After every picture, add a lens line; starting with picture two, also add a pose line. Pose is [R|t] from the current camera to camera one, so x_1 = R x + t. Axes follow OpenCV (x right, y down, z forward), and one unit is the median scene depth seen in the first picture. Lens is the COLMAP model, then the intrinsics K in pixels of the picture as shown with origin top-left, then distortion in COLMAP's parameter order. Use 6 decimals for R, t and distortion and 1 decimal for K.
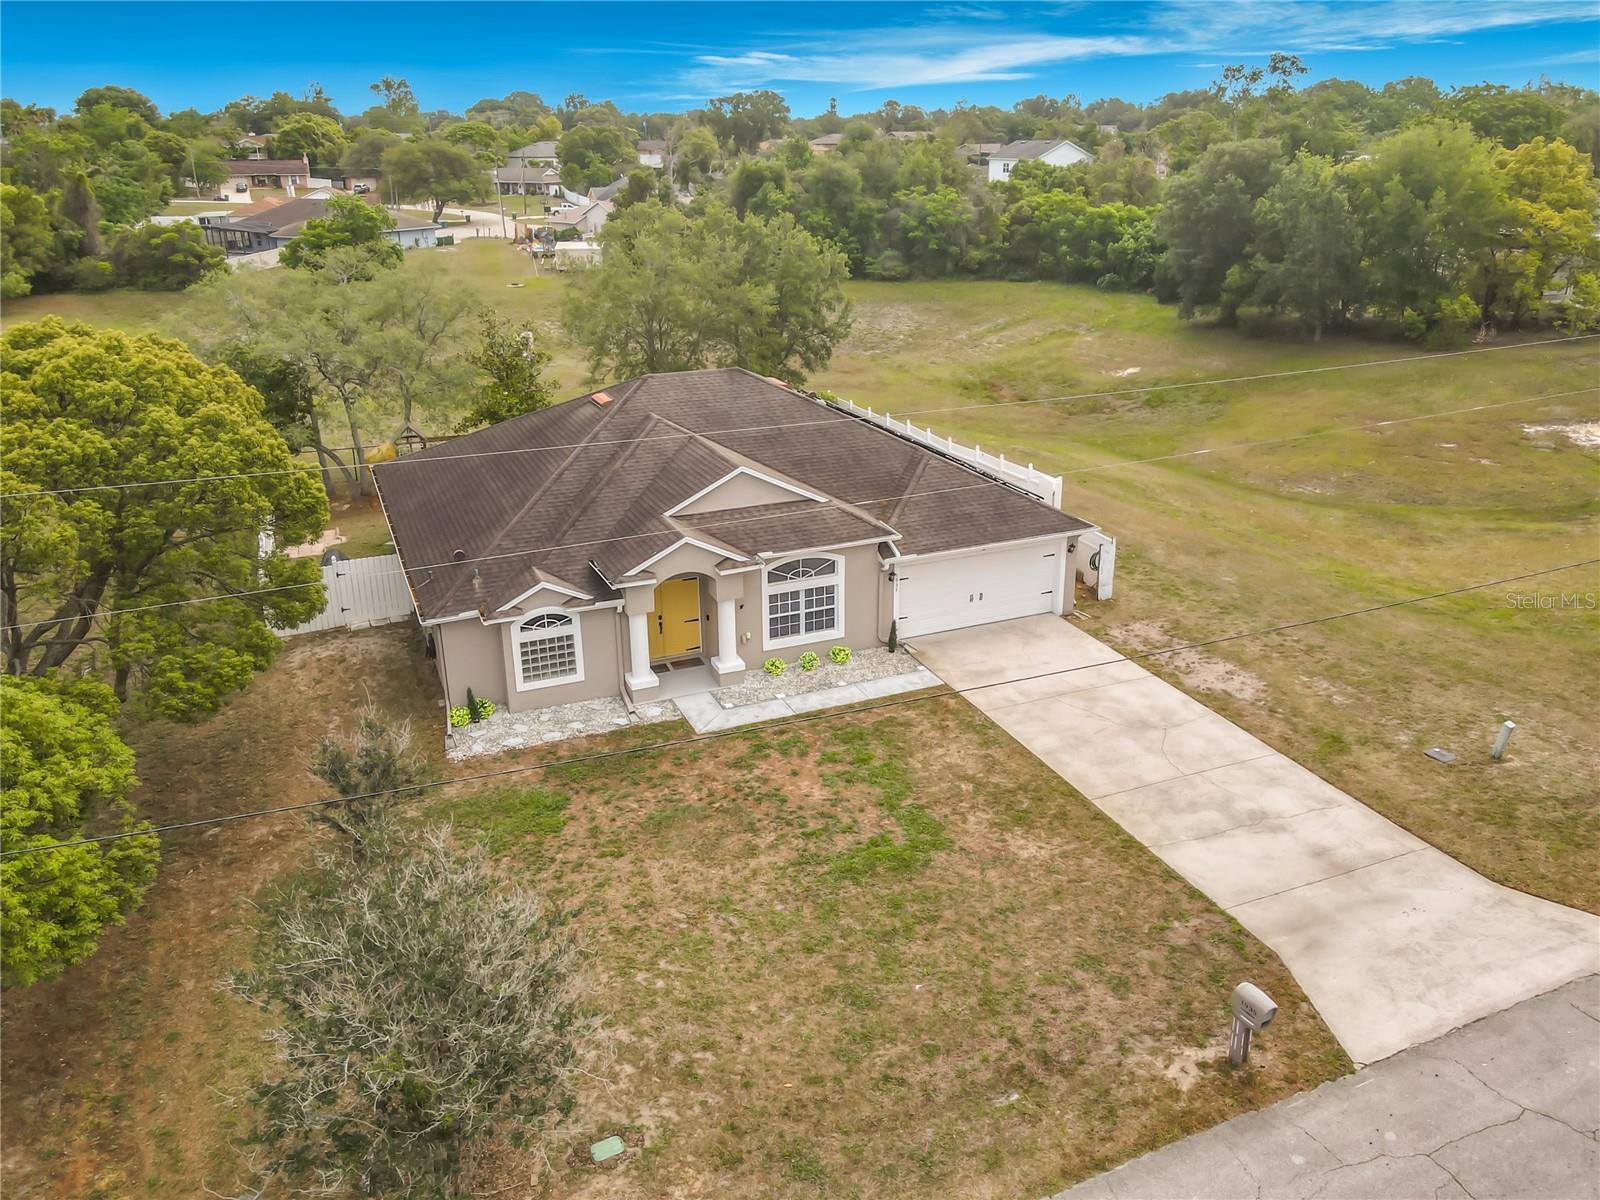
lens RADIAL K [[1208.2, 0, 821.7], [0, 1208.2, 549.3], [0, 0, 1]] dist [-0.007844, 0.001222]
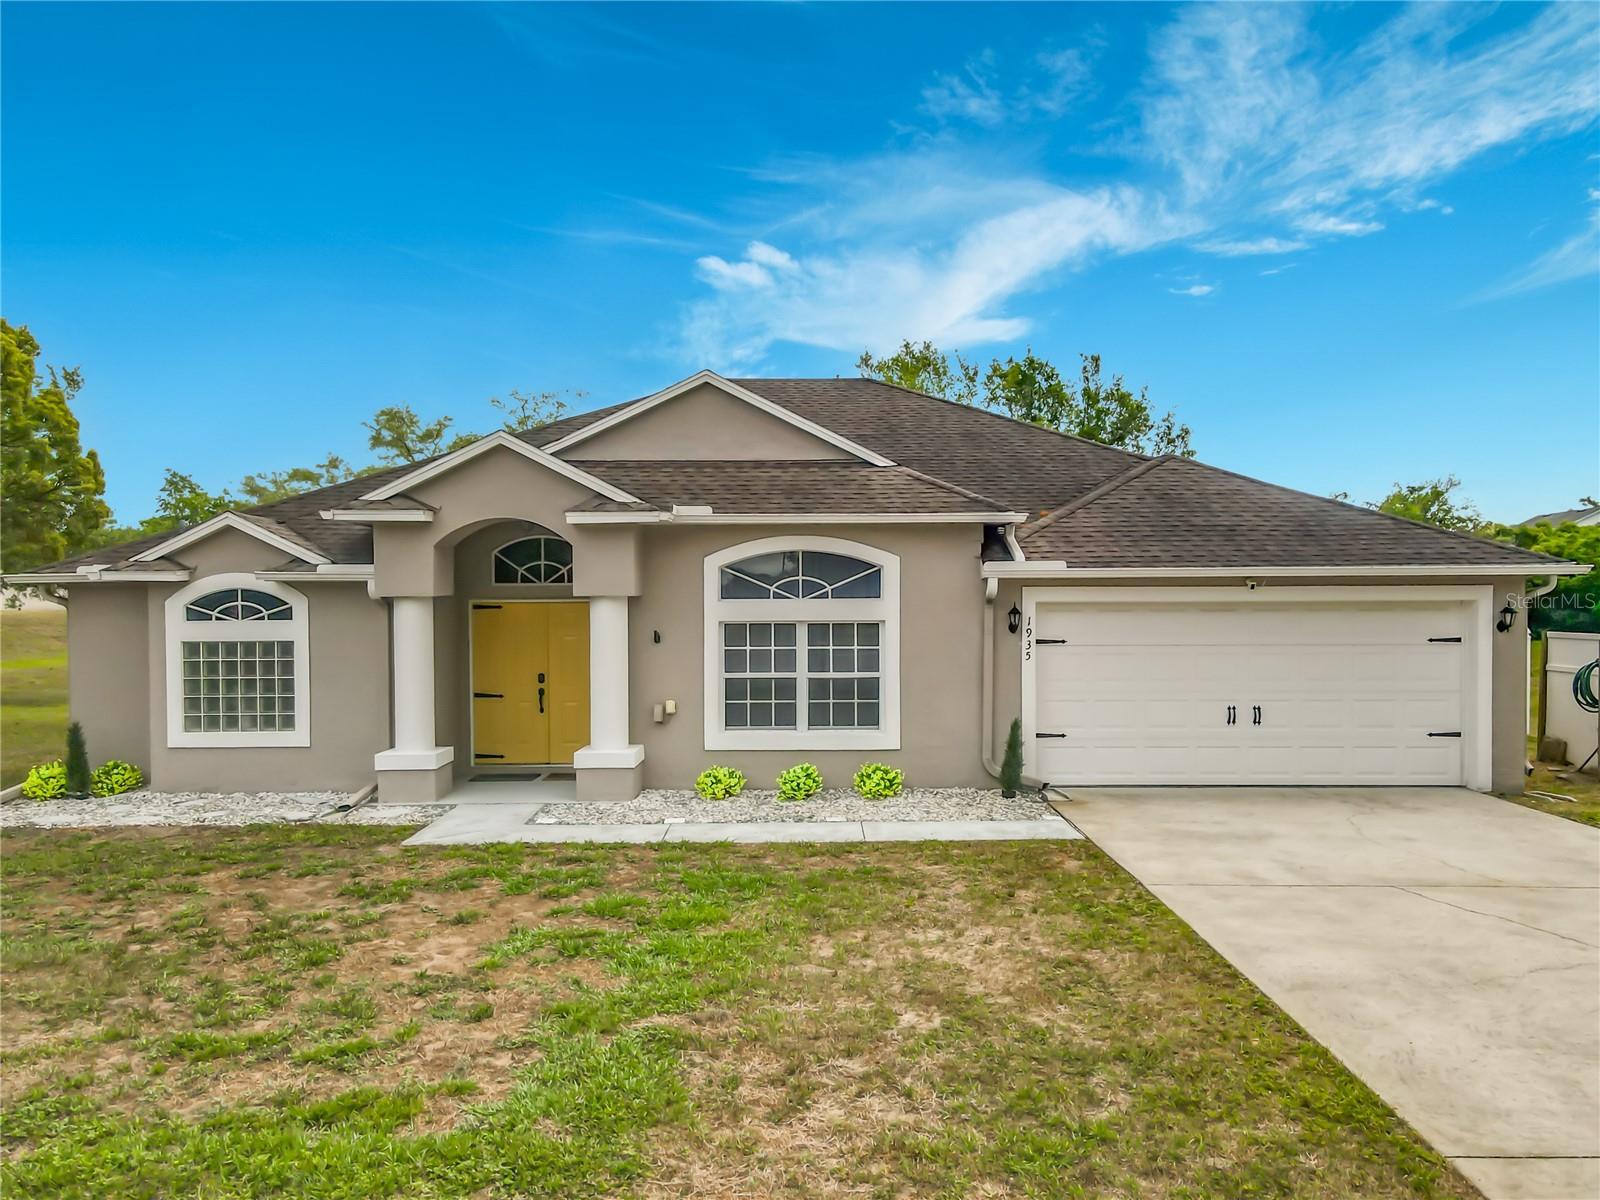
lens RADIAL K [[1166.0, 0, 811.6], [0, 1166.0, 618.0], [0, 0, 1]] dist [0.030218, 0.030487]
pose [[0.916080, 0.007662, -0.400923, 0.178873], [-0.130667, 0.950950, -0.280392, 0.167886], [0.379109, 0.309249, 0.872147, 0.662502]]
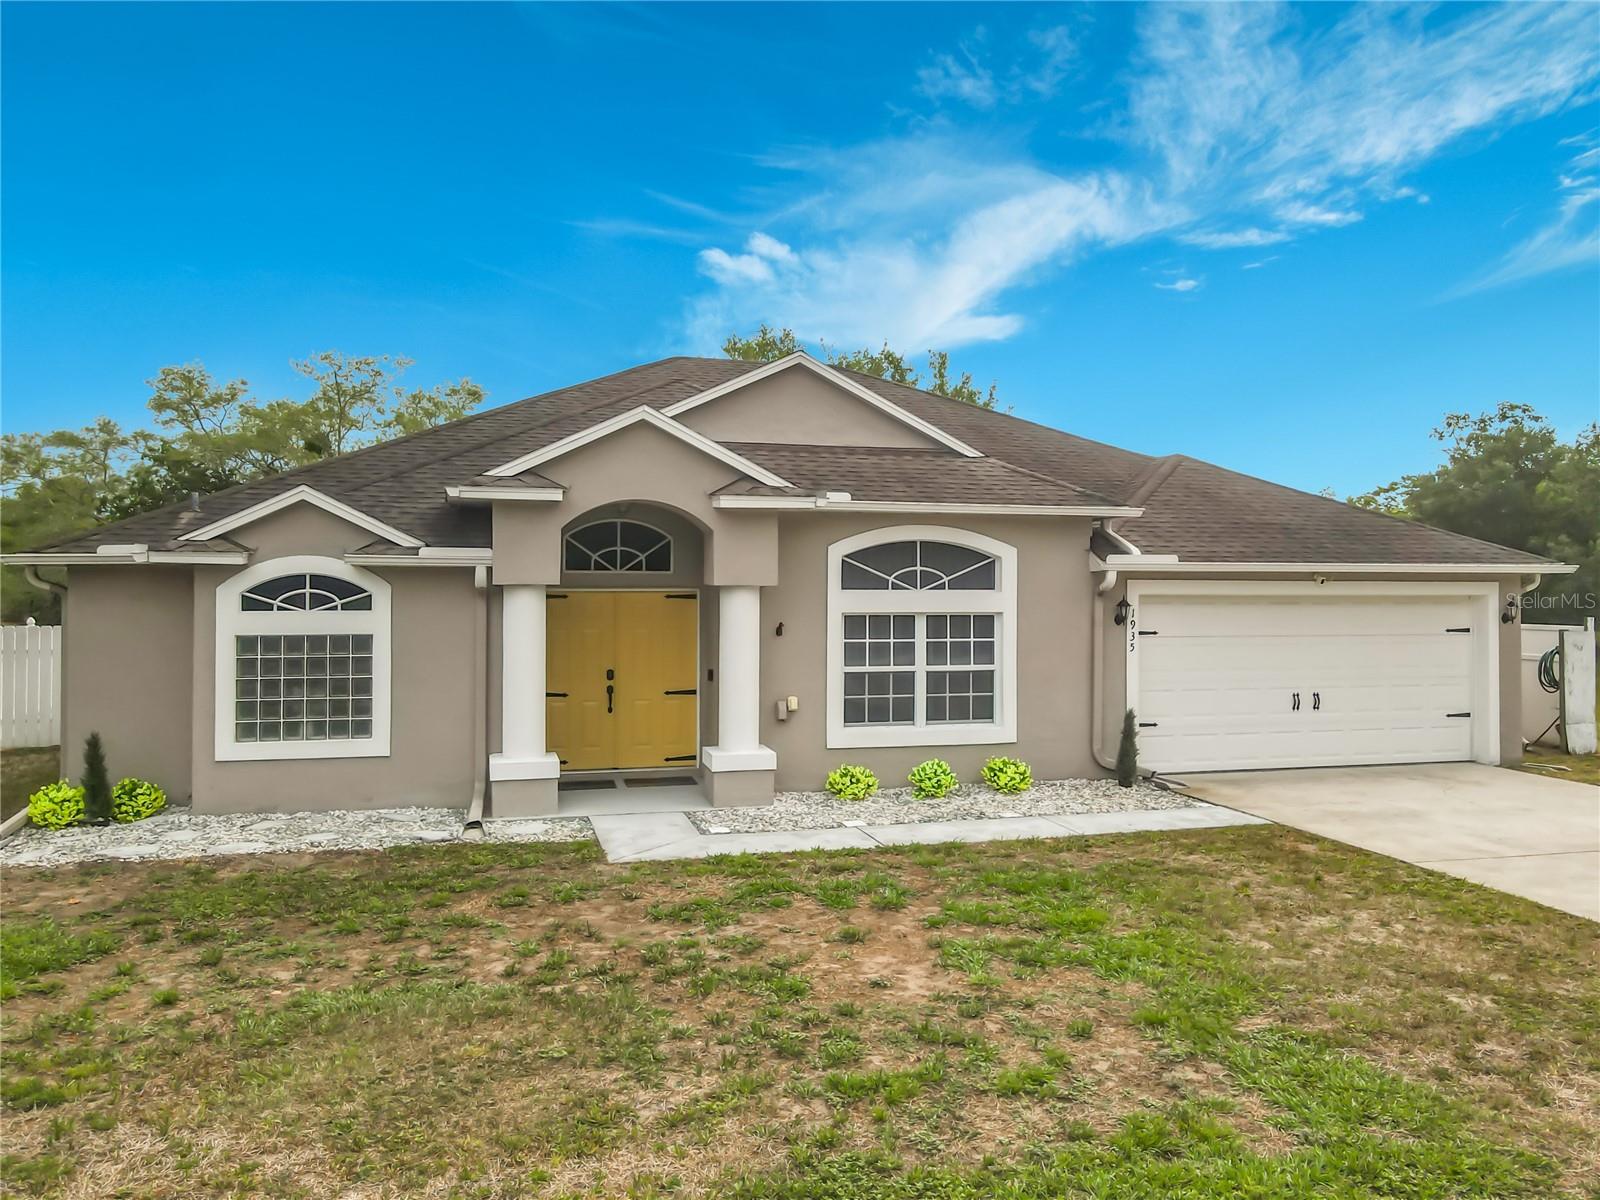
lens RADIAL K [[1200.8, 0, 814.5], [0, 1200.8, 561.3], [0, 0, 1]] dist [0.003284, 0.001025]
pose [[0.988581, 0.004282, -0.150631, 0.013007], [-0.056253, 0.937823, -0.342526, 0.182994], [0.139798, 0.347088, 0.927355, 0.620420]]
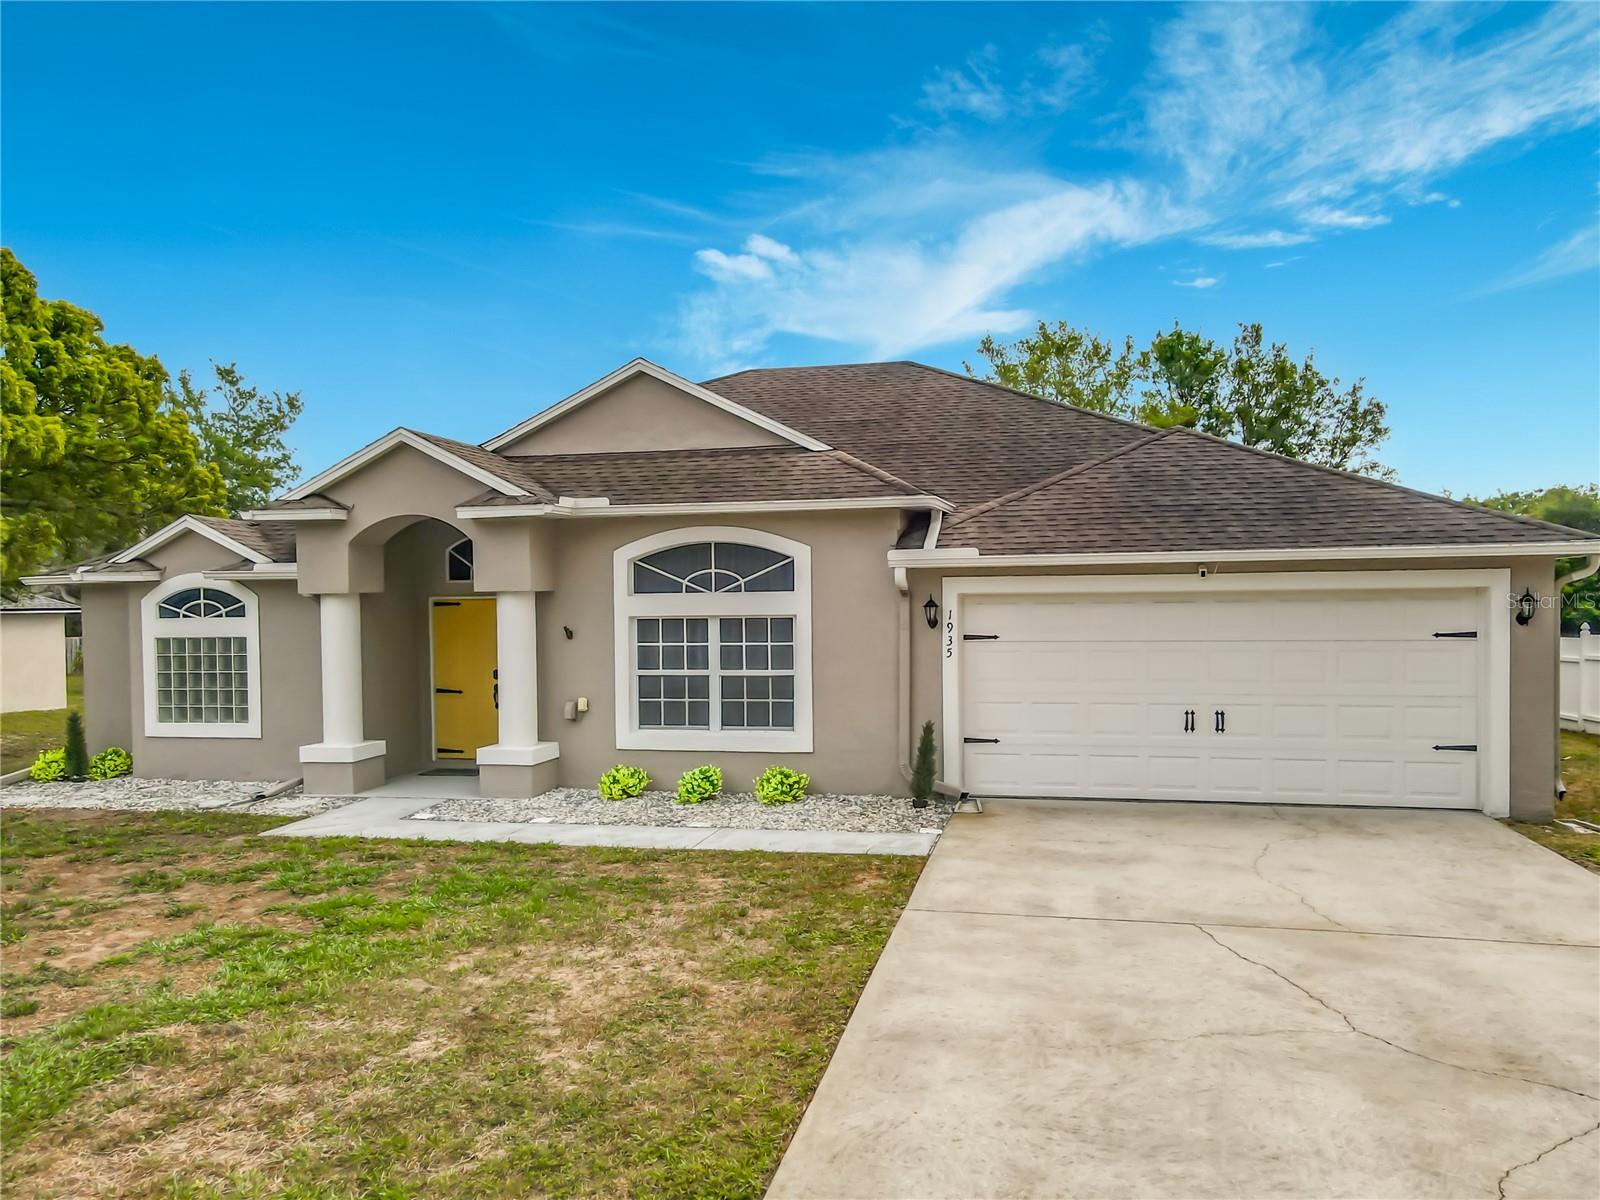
lens RADIAL K [[1170.8, 0, 807.9], [0, 1170.8, 625.9], [0, 0, 1]] dist [0.037107, 0.000243]
pose [[0.806040, 0.007528, -0.591813, 0.284543], [-0.185087, 0.952975, -0.239963, 0.142178], [0.562176, 0.302957, 0.769529, 0.748361]]
